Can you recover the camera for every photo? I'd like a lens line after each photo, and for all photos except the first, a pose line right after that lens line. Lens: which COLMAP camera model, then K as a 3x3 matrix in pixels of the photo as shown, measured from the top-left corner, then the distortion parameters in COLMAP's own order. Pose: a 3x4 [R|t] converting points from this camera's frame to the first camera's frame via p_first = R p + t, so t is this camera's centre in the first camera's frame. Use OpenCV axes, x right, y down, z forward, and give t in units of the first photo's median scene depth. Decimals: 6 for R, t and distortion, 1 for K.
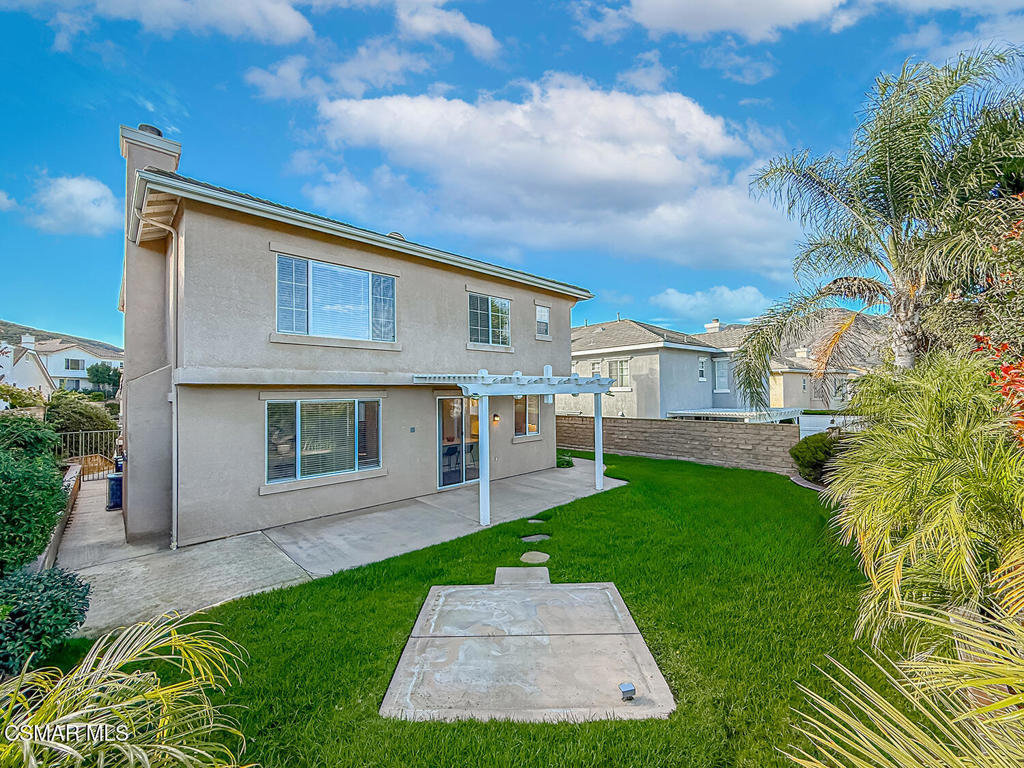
lens RADIAL K [[413.7, 0, 512.0], [0, 413.7, 384.0], [0, 0, 1]] dist [0.000187, -0.000005]
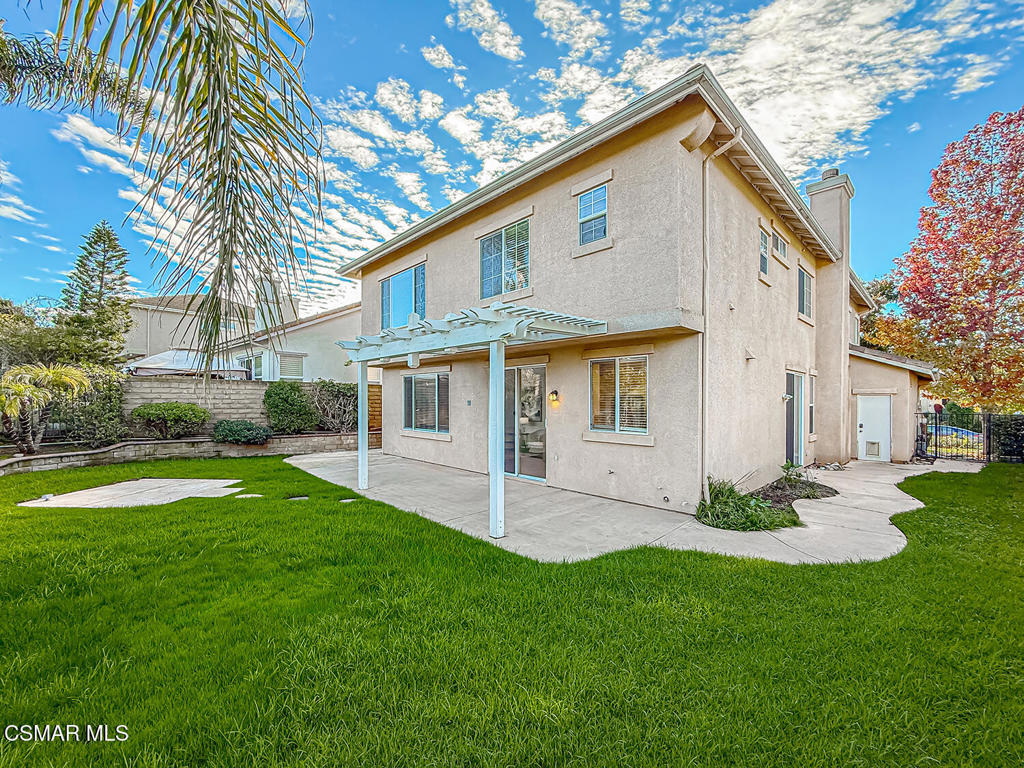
lens RADIAL K [[415.9, 0, 511.5], [0, 415.9, 403.3], [0, 0, 1]] dist [0.000232, -0.000002]
pose [[-0.008719, 0.019734, -0.999767, 0.817725], [0.024554, 0.999508, 0.019515, 0.102229], [0.999660, -0.024378, -0.009199, 1.199106]]
